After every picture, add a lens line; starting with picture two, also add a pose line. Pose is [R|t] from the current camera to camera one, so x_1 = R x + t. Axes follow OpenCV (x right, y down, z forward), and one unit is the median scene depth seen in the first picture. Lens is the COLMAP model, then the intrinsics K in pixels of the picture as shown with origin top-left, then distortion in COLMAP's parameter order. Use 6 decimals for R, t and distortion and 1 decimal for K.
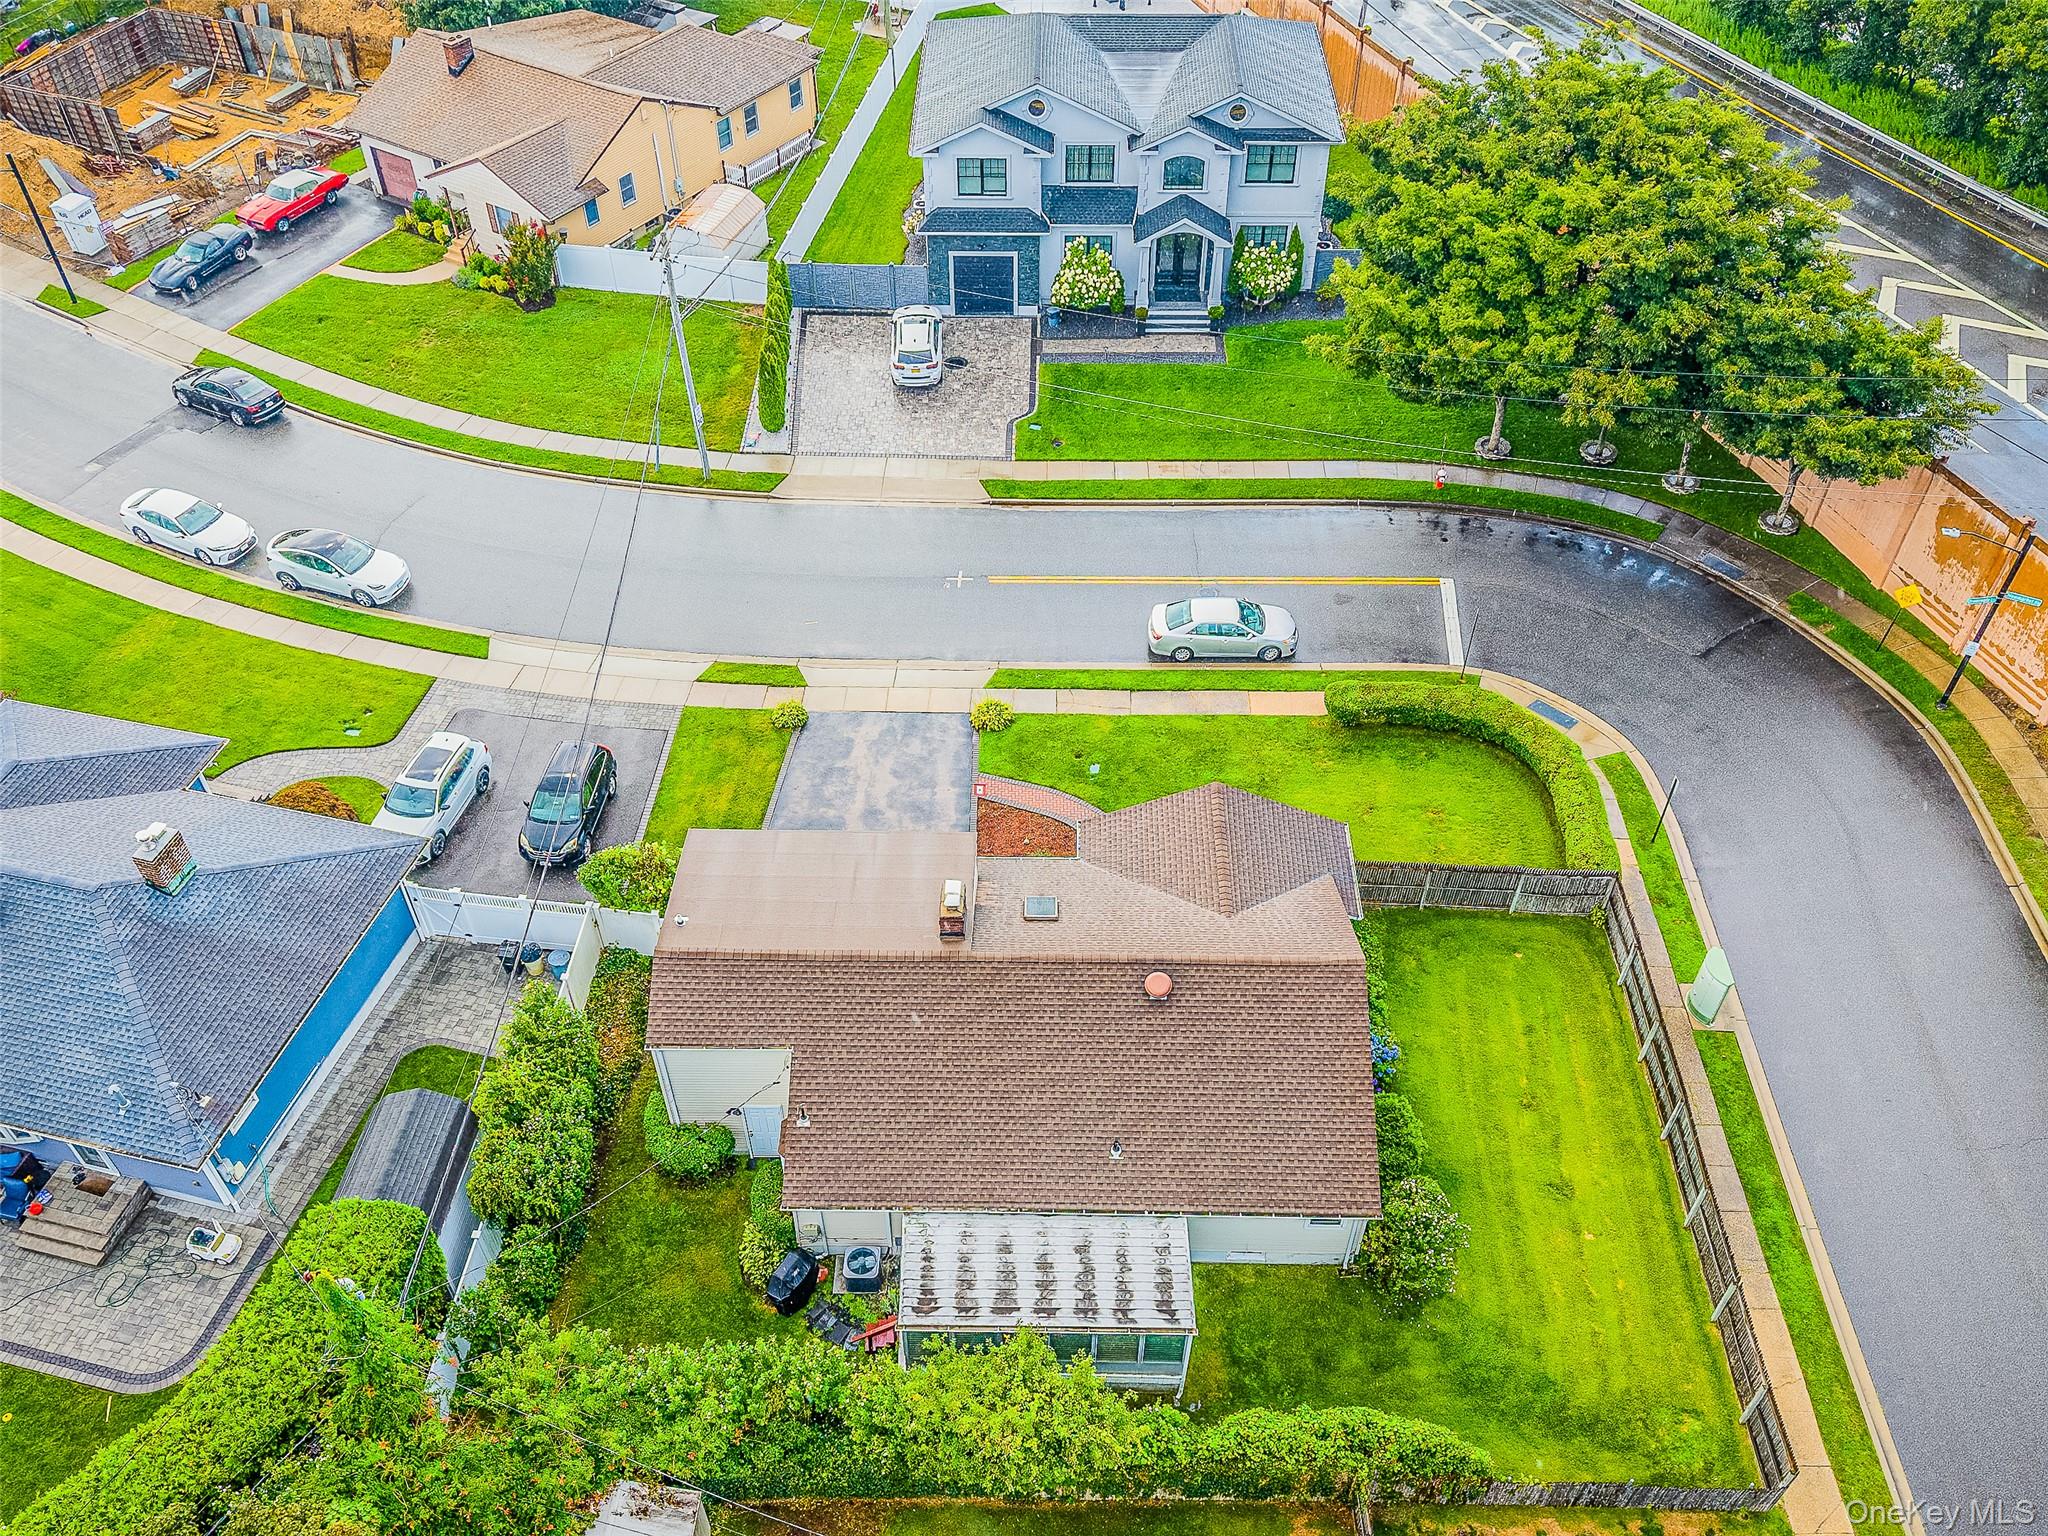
lens RADIAL K [[1765.2, 0, 1045.5], [0, 1765.2, 782.1], [0, 0, 1]] dist [0.034280, -0.031292]
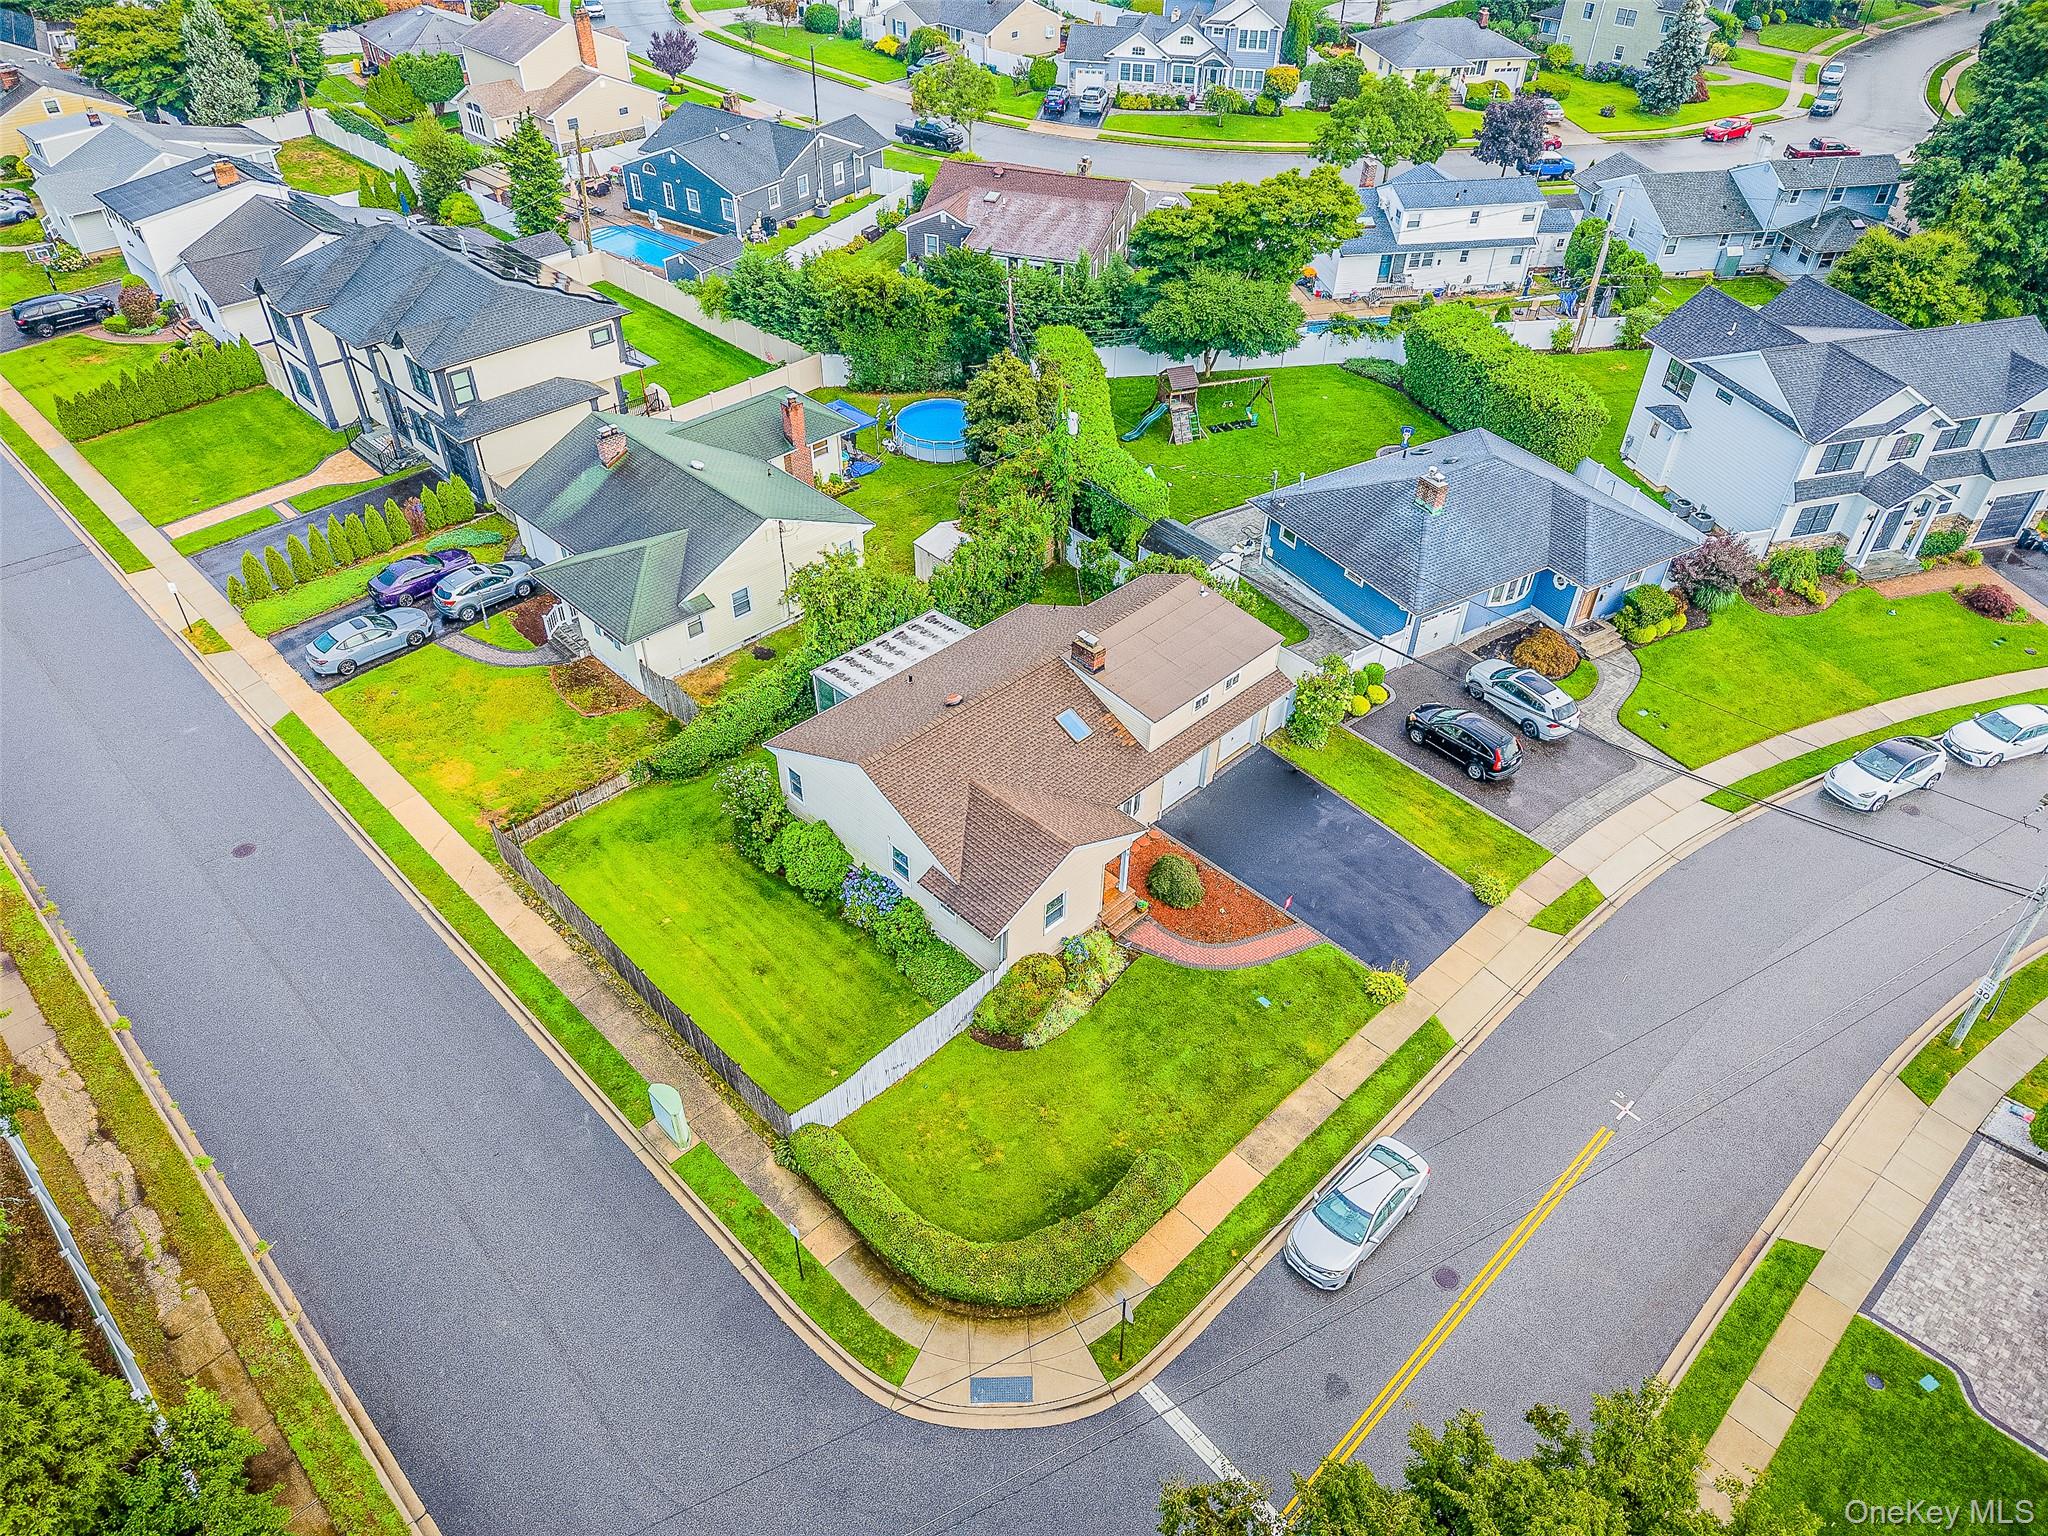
lens RADIAL K [[1406.5, 0, 1022.7], [0, 1406.5, 786.6], [0, 0, 1]] dist [0.028391, -0.022619]
pose [[-0.706138, 0.445198, -0.550607, 0.757928], [-0.498258, 0.240086, 0.833125, -0.944245], [0.503099, 0.862646, 0.052290, 1.109772]]
